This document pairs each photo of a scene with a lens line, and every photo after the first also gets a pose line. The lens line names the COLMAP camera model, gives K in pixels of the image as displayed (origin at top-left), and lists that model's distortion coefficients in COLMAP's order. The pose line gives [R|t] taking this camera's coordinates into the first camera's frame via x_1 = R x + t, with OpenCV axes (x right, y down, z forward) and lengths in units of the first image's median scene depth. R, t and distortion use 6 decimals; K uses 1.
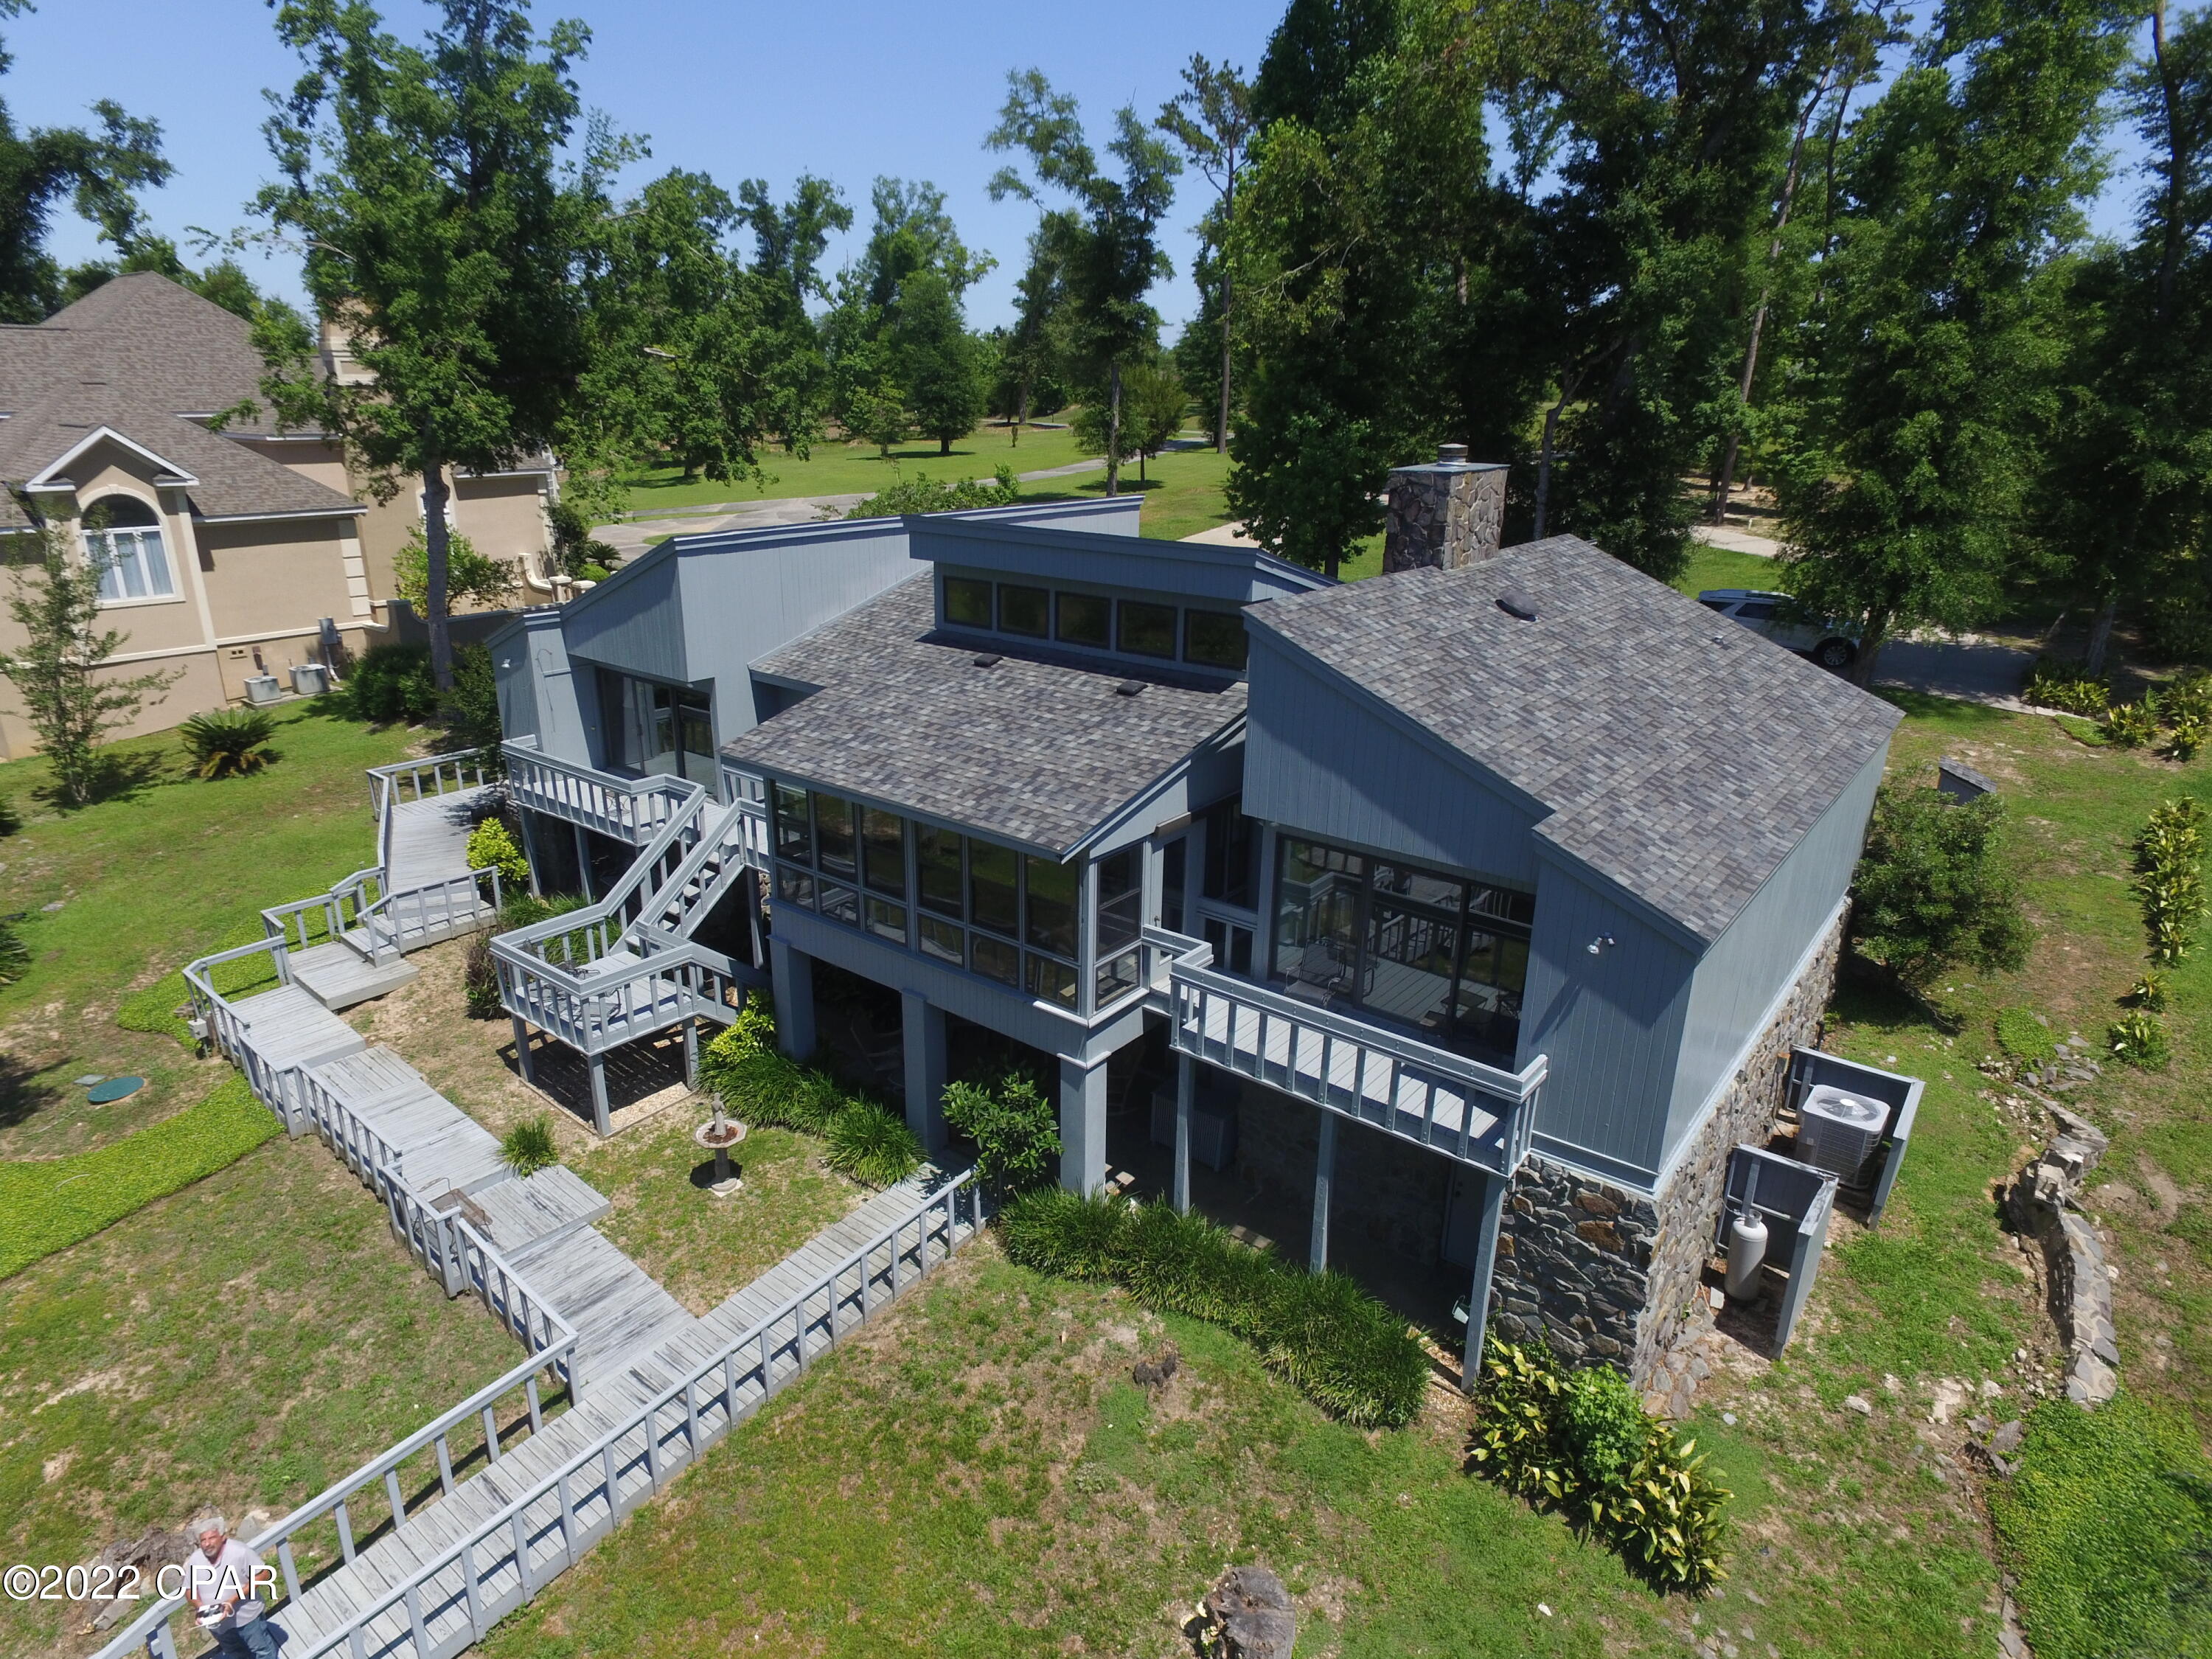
lens RADIAL K [[1297.9, 0, 1106.0], [0, 1297.9, 829.5], [0, 0, 1]] dist [0.004198, 0.002888]
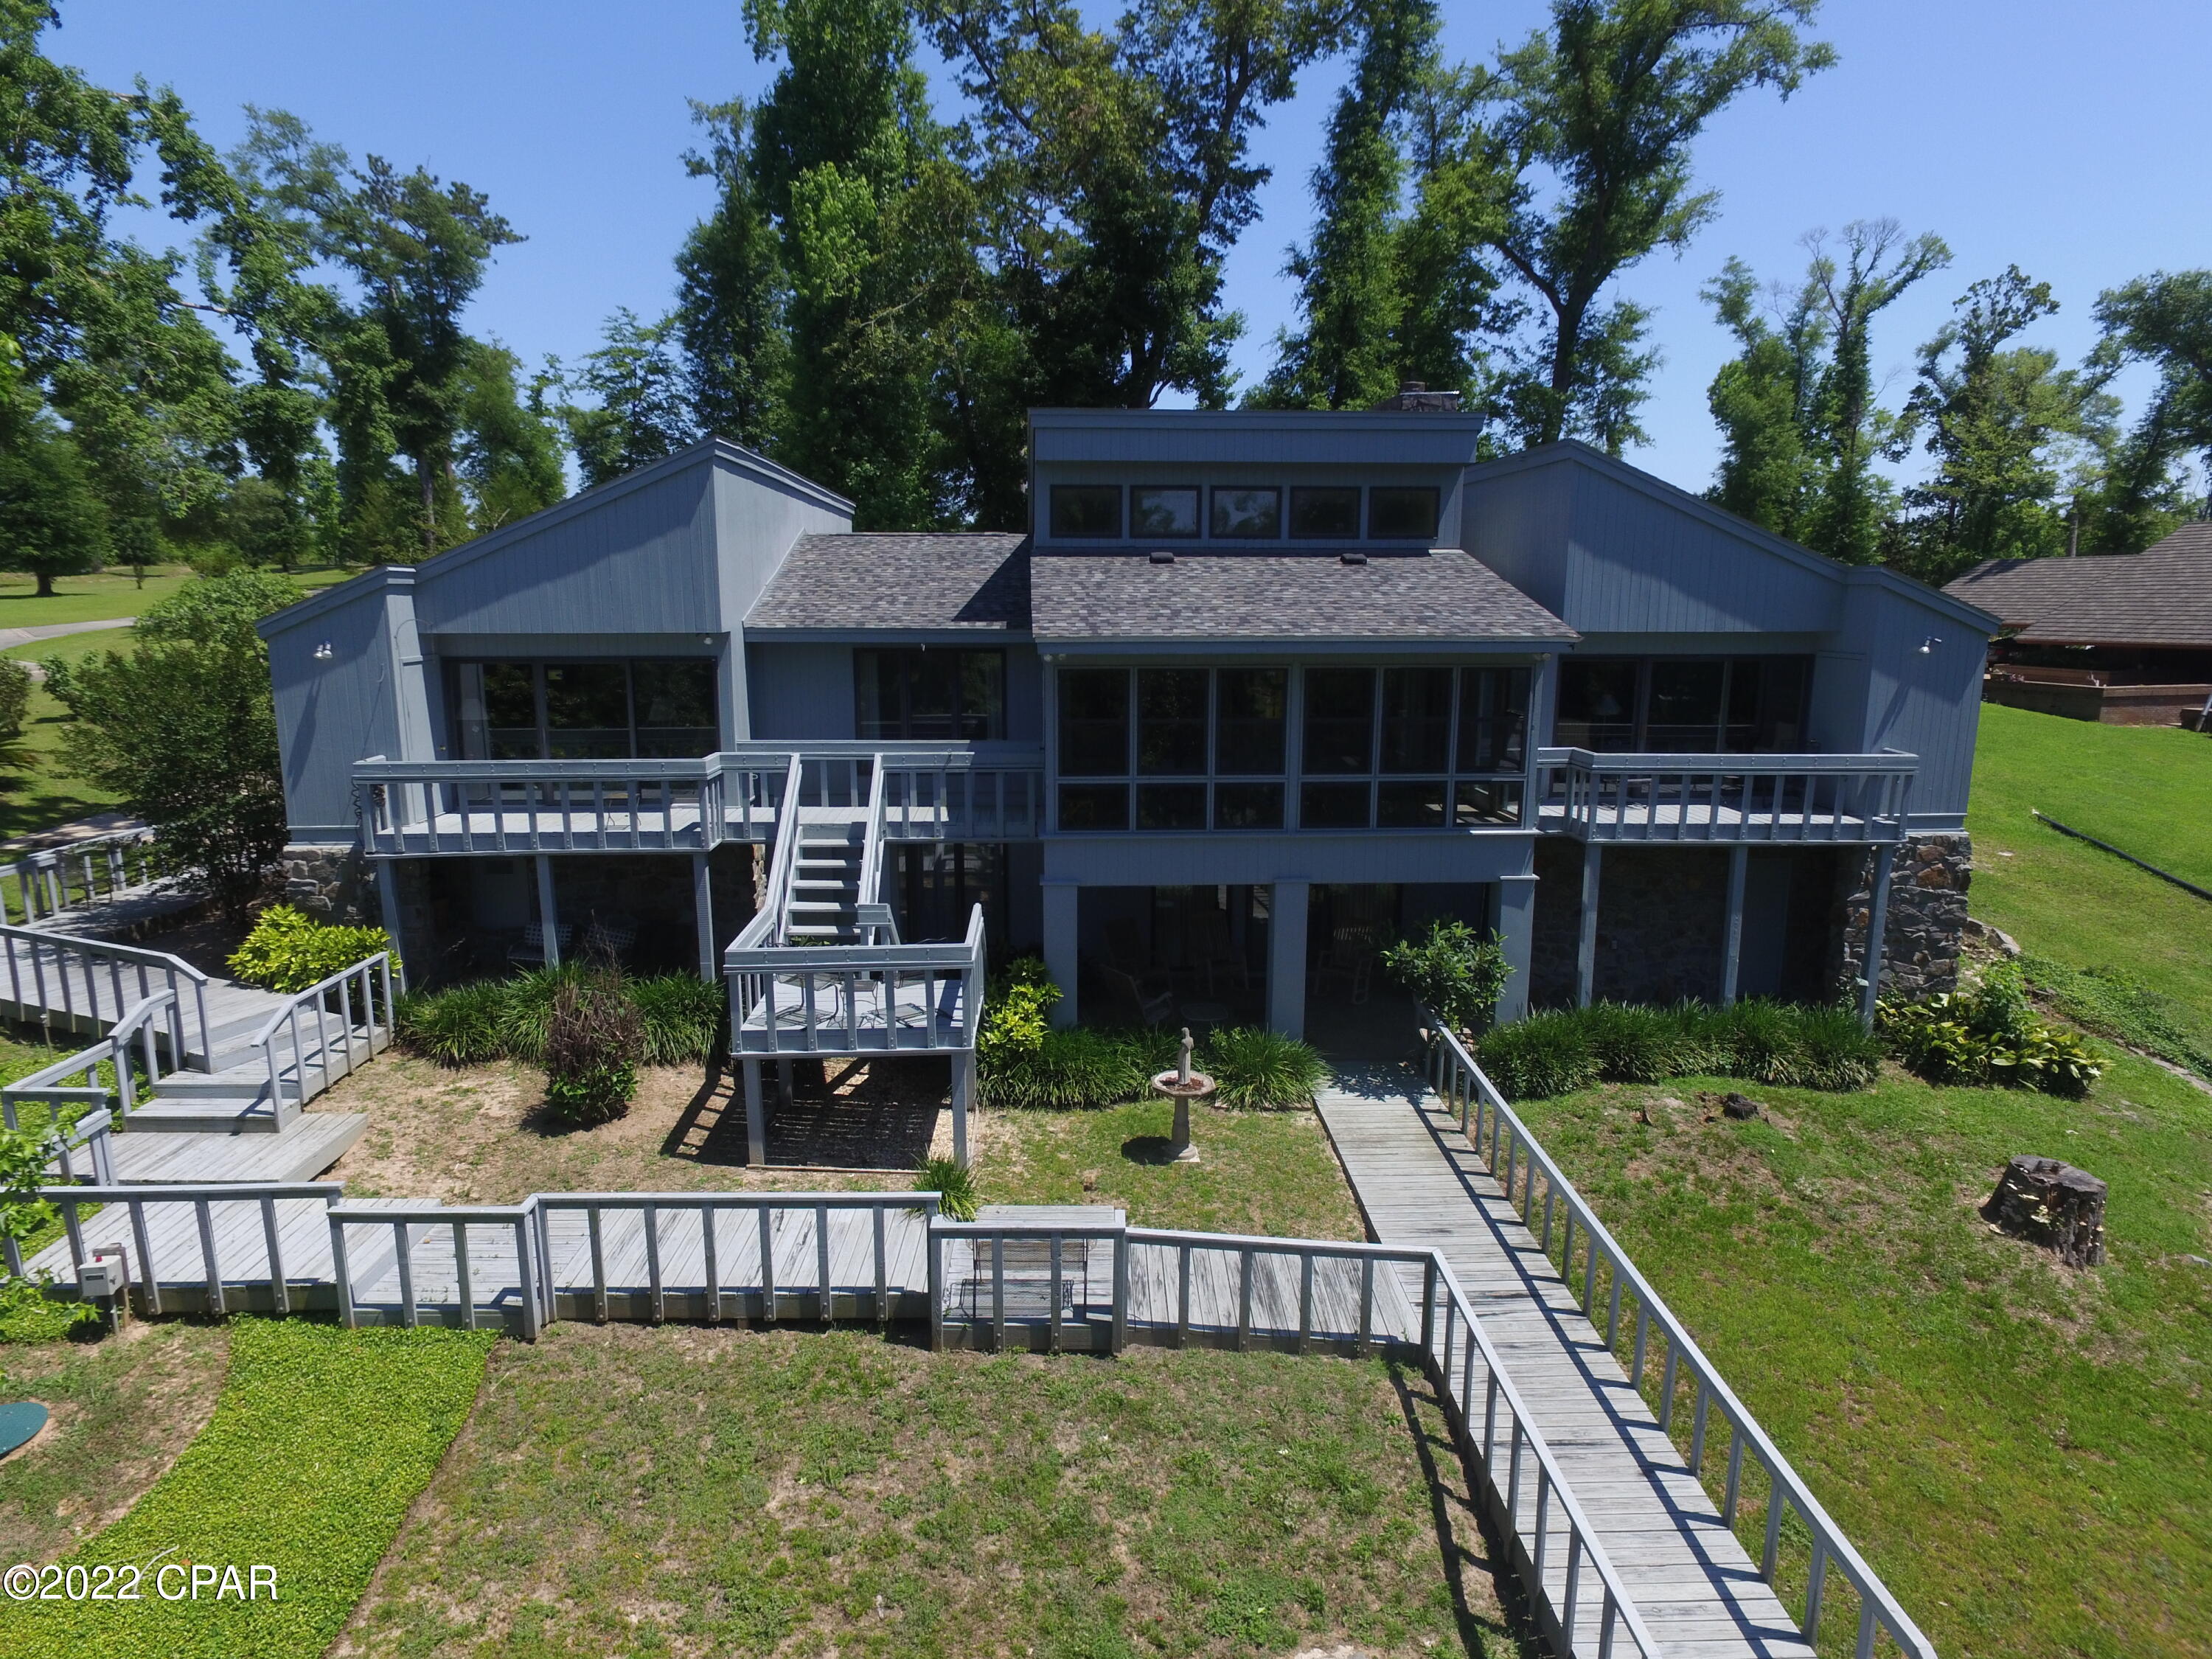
lens RADIAL K [[1282.8, 0, 1106.0], [0, 1282.8, 829.5], [0, 0, 1]] dist [0.010096, -0.002592]
pose [[0.747903, -0.130289, 0.650896, -0.779343], [0.223005, 0.972875, -0.061501, 0.112288], [-0.625227, 0.191150, 0.756672, 0.376200]]
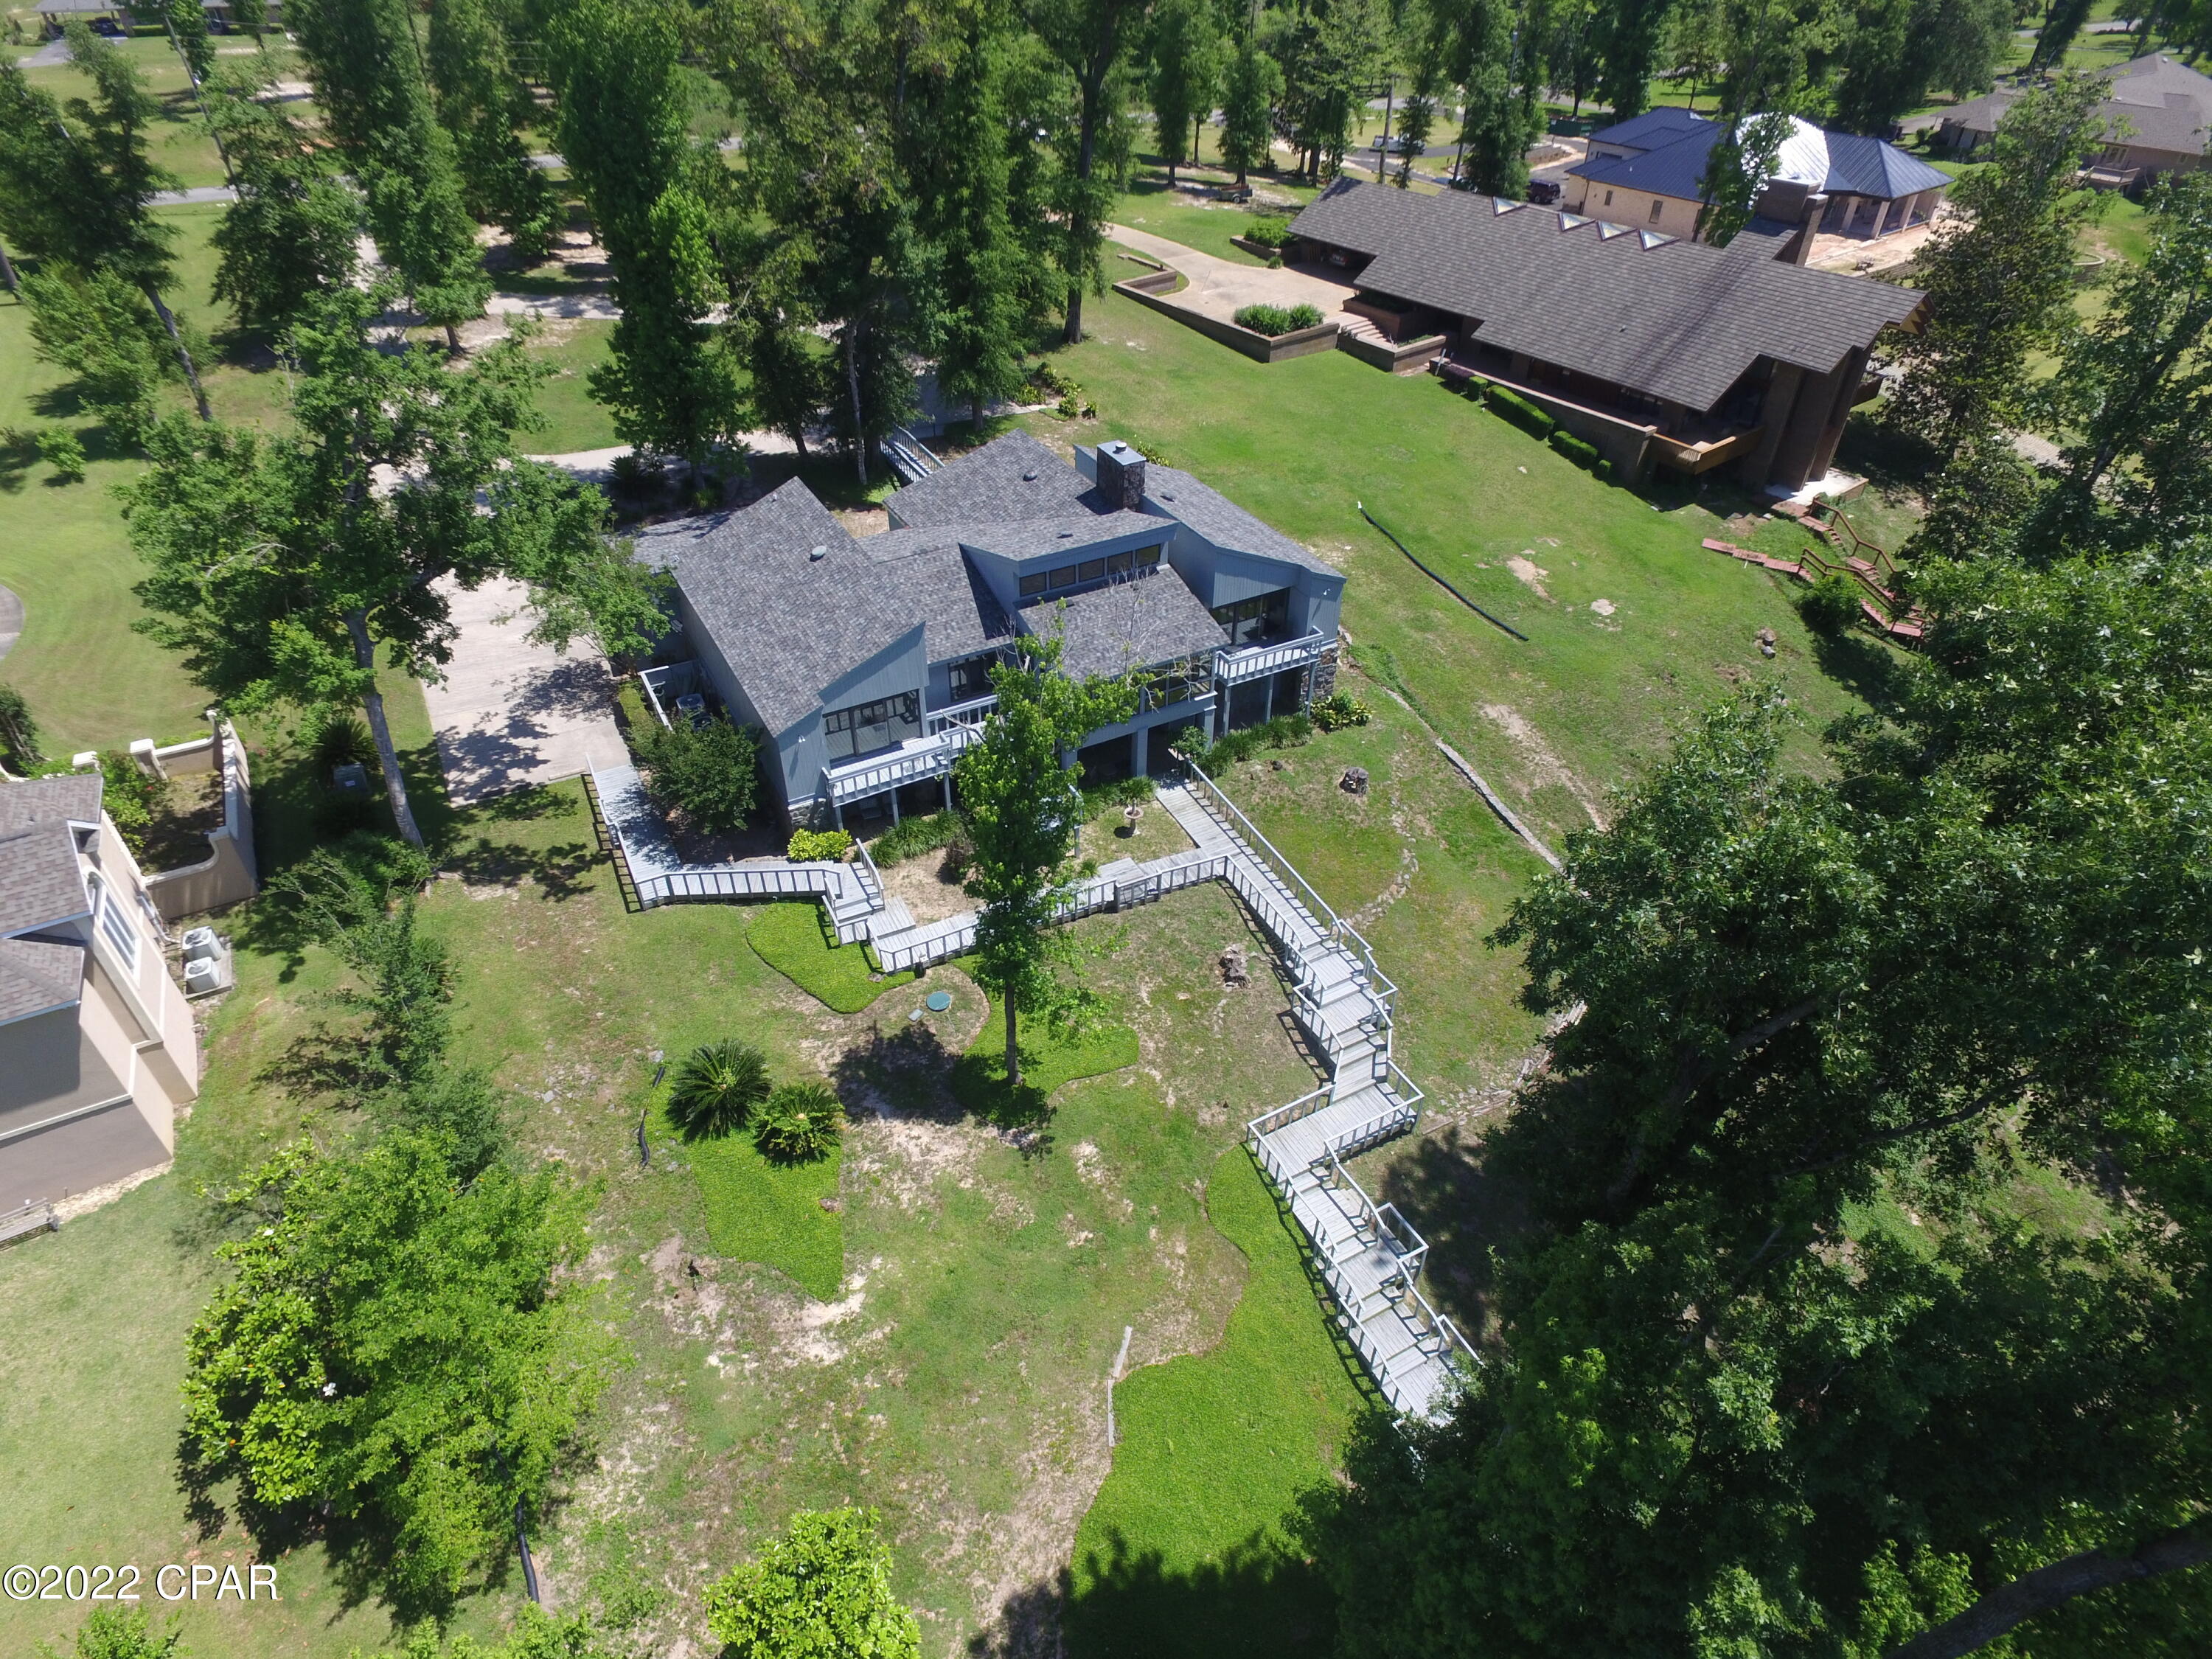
lens RADIAL K [[1282.8, 0, 1106.0], [0, 1282.8, 829.5], [0, 0, 1]] dist [0.010096, -0.002592]
pose [[0.385789, -0.580334, 0.717202, -2.039140], [0.309954, 0.813726, 0.491711, -0.950402], [-0.868962, 0.032603, 0.493803, -0.200019]]
